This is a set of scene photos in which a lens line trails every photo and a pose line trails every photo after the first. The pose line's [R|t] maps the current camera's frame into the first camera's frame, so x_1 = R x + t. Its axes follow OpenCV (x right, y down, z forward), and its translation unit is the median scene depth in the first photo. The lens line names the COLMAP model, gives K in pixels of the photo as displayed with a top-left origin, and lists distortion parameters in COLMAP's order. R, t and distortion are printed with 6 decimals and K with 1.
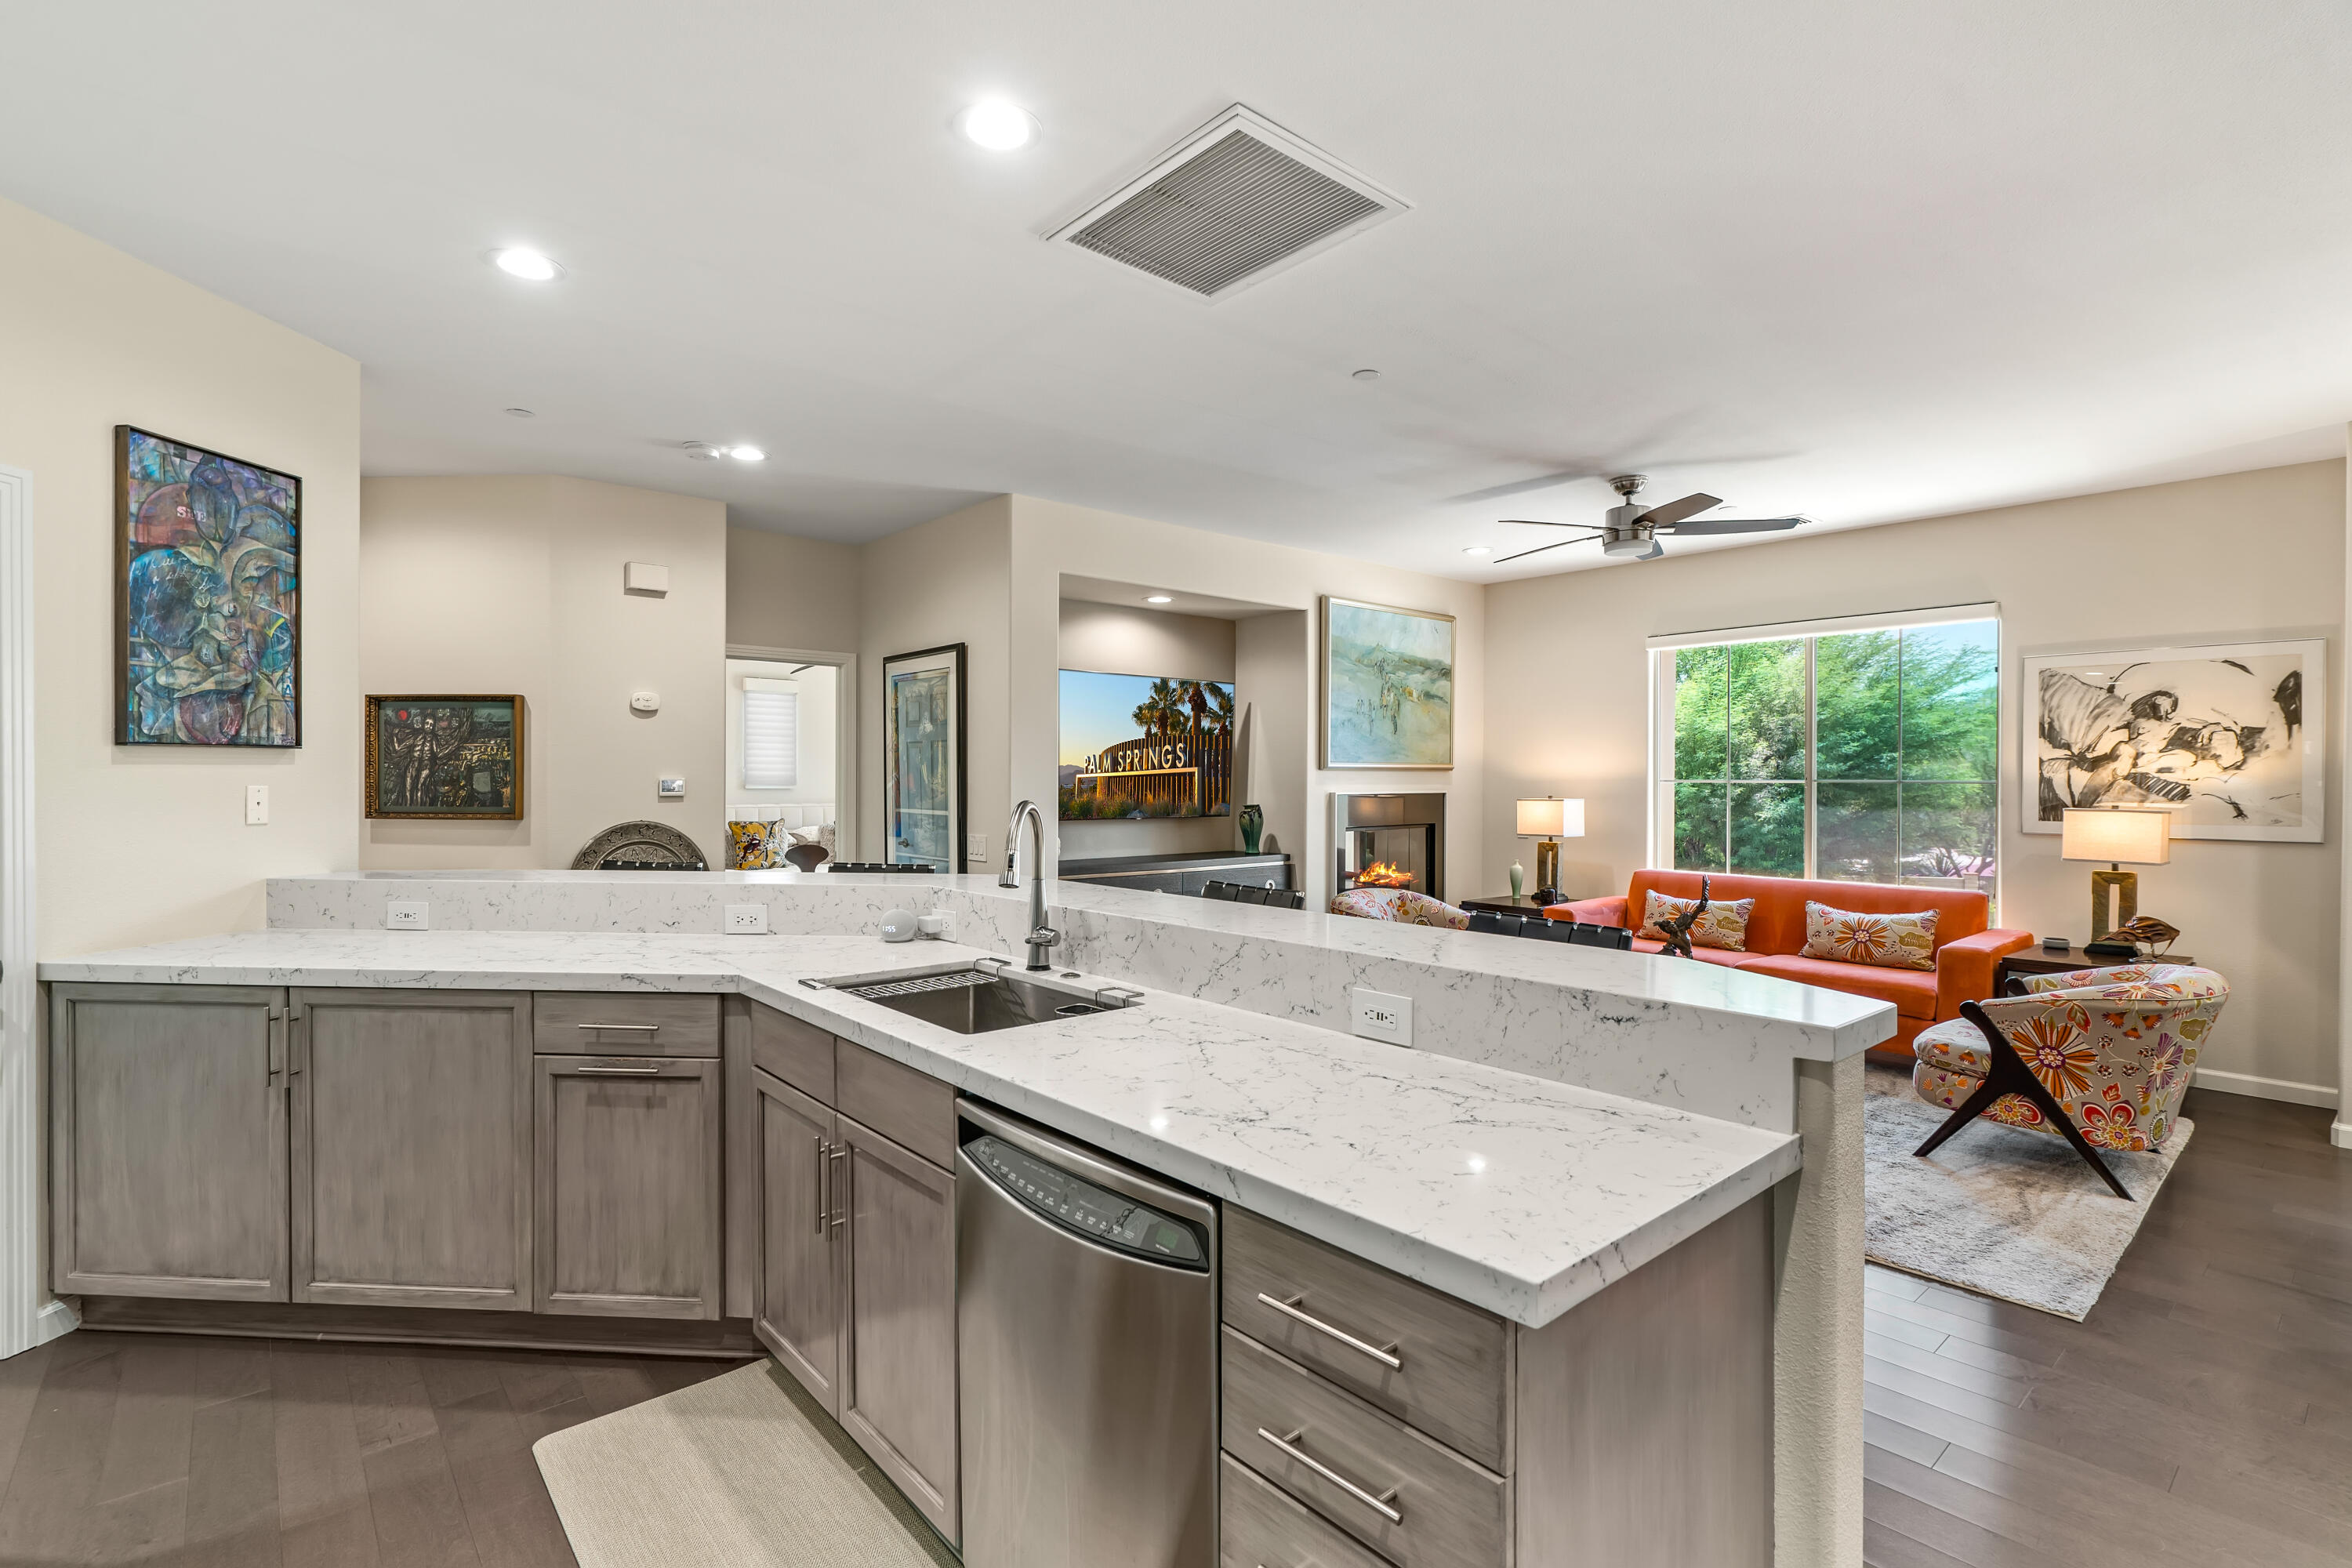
lens RADIAL K [[1091.7, 0, 1155.5], [0, 1091.7, 780.2], [0, 0, 1]] dist [0.001637, -0.000892]
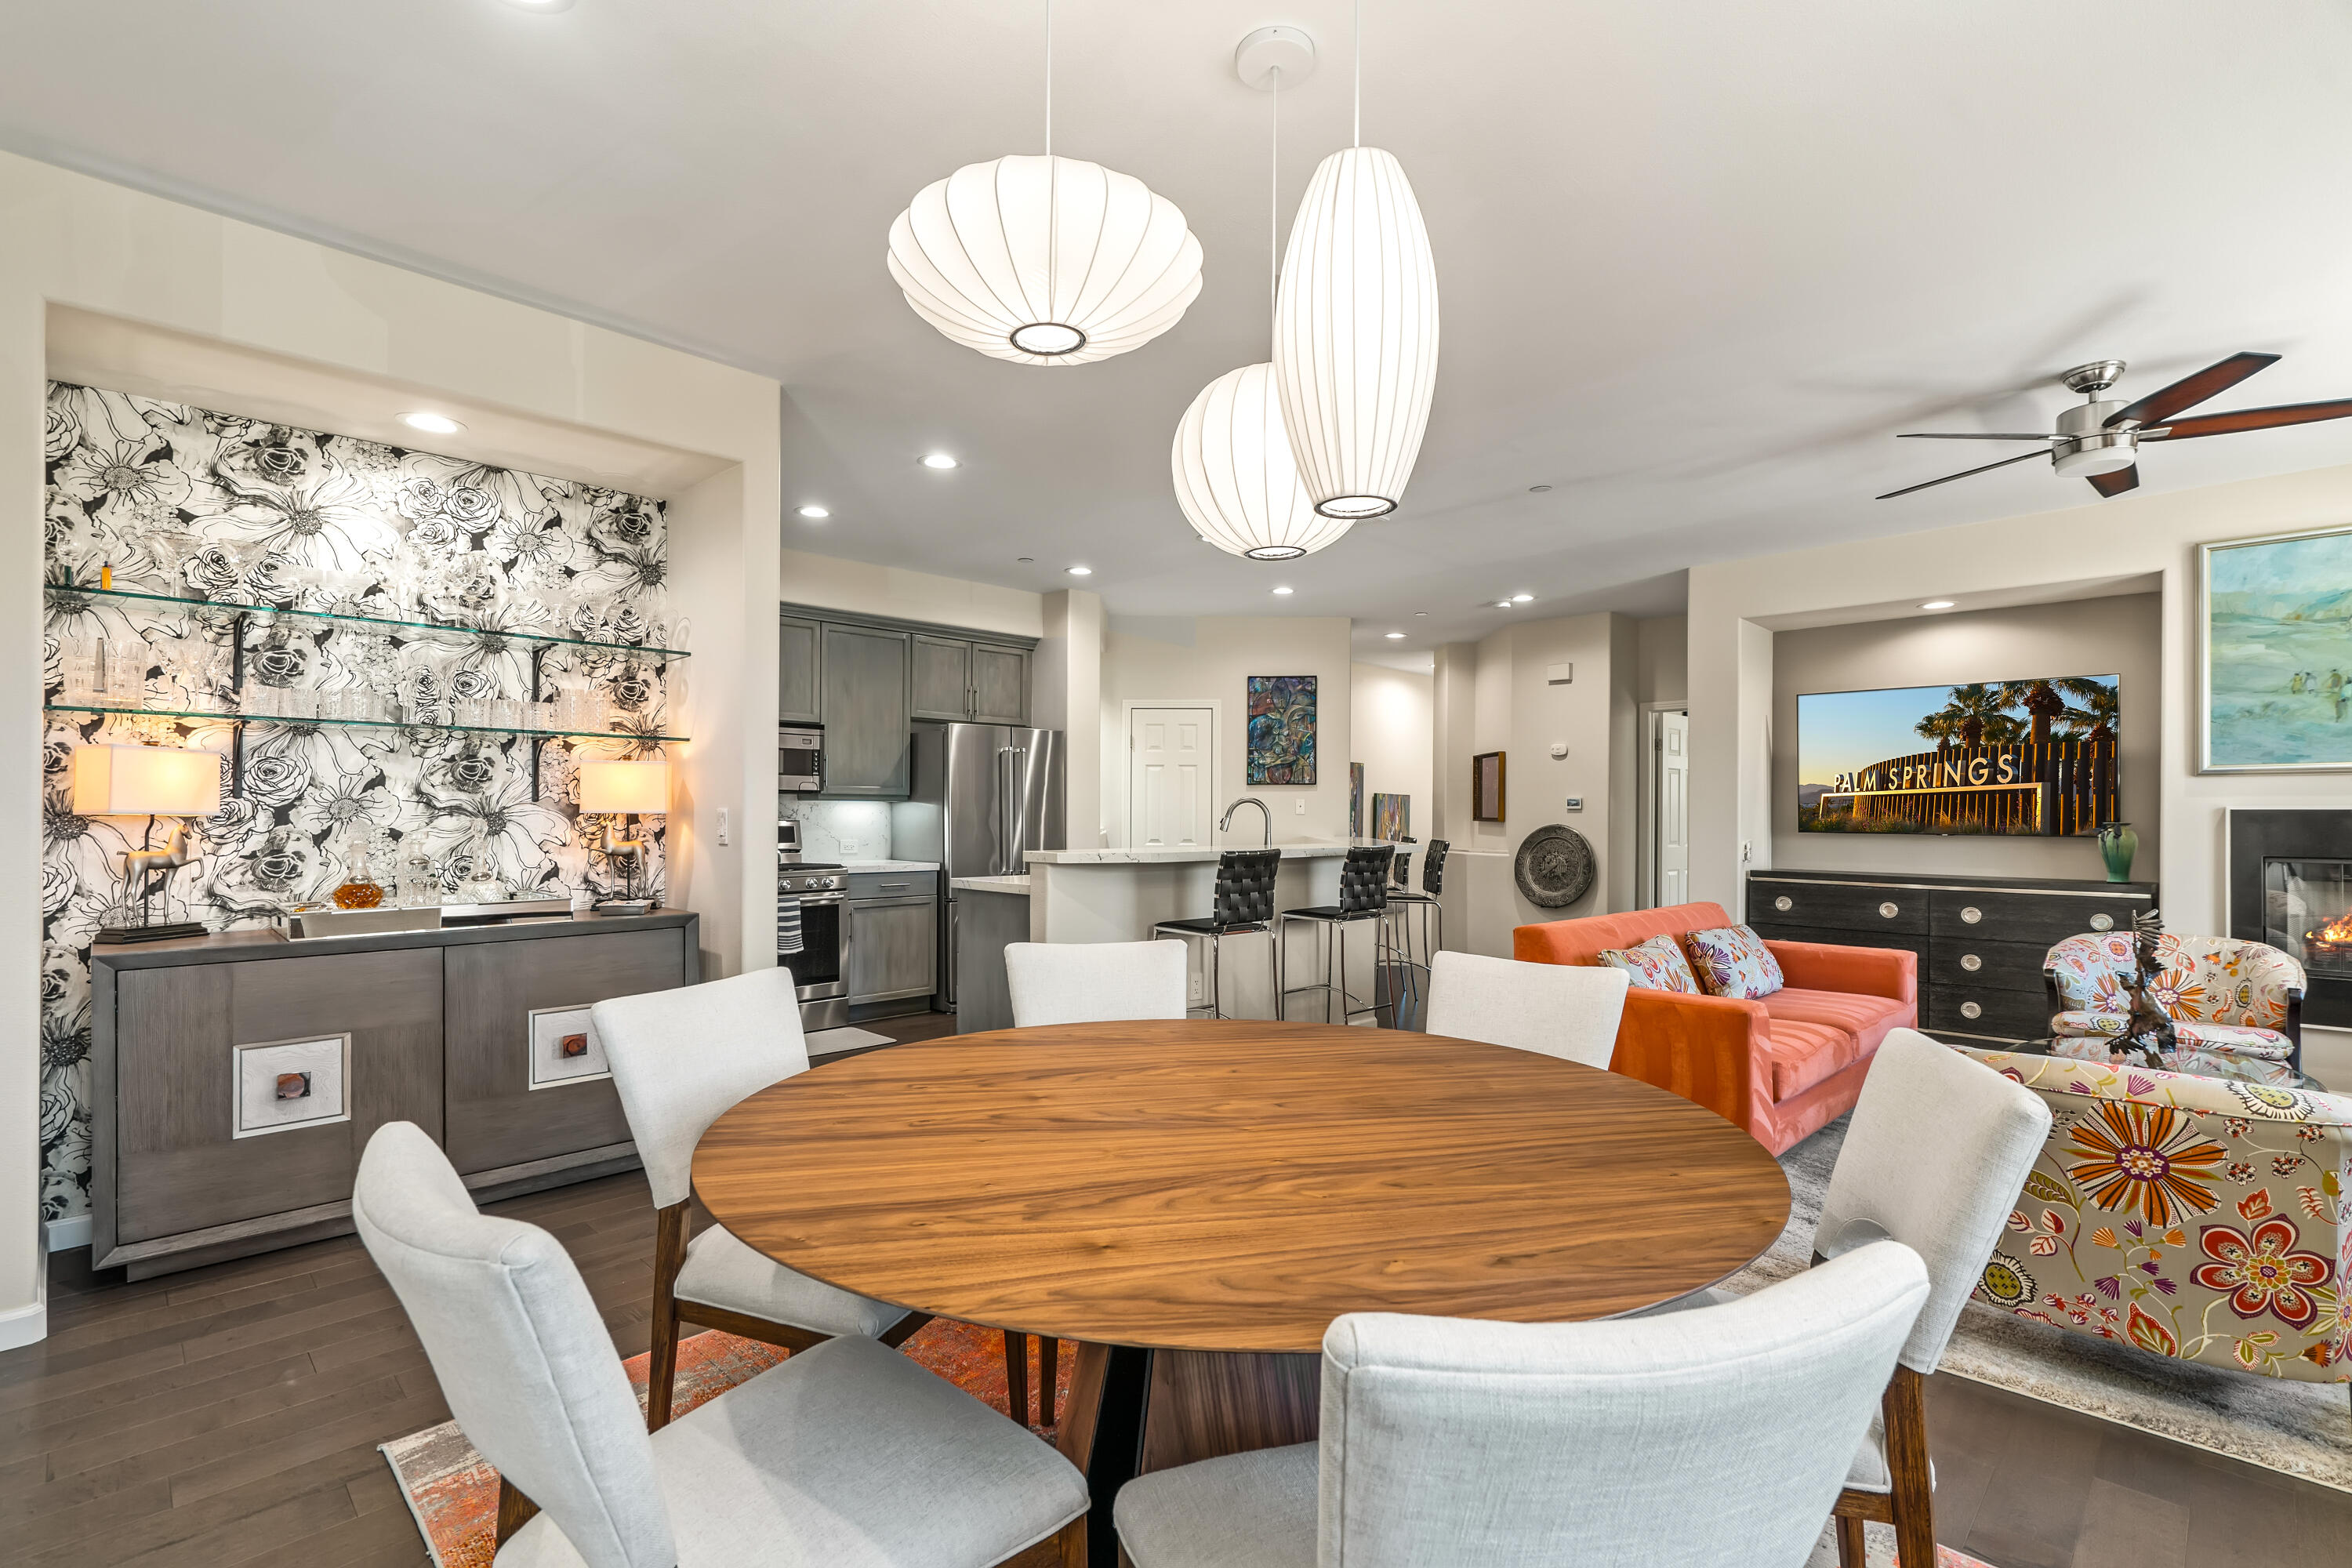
lens RADIAL K [[1082.4, 0, 1173.2], [0, 1082.4, 807.9], [0, 0, 1]] dist [0.002977, 0.000674]
pose [[0.085825, -0.007242, -0.996284, 1.100616], [-0.007523, 0.999940, -0.007917, 0.030472], [0.996282, 0.008174, 0.085765, 0.315351]]
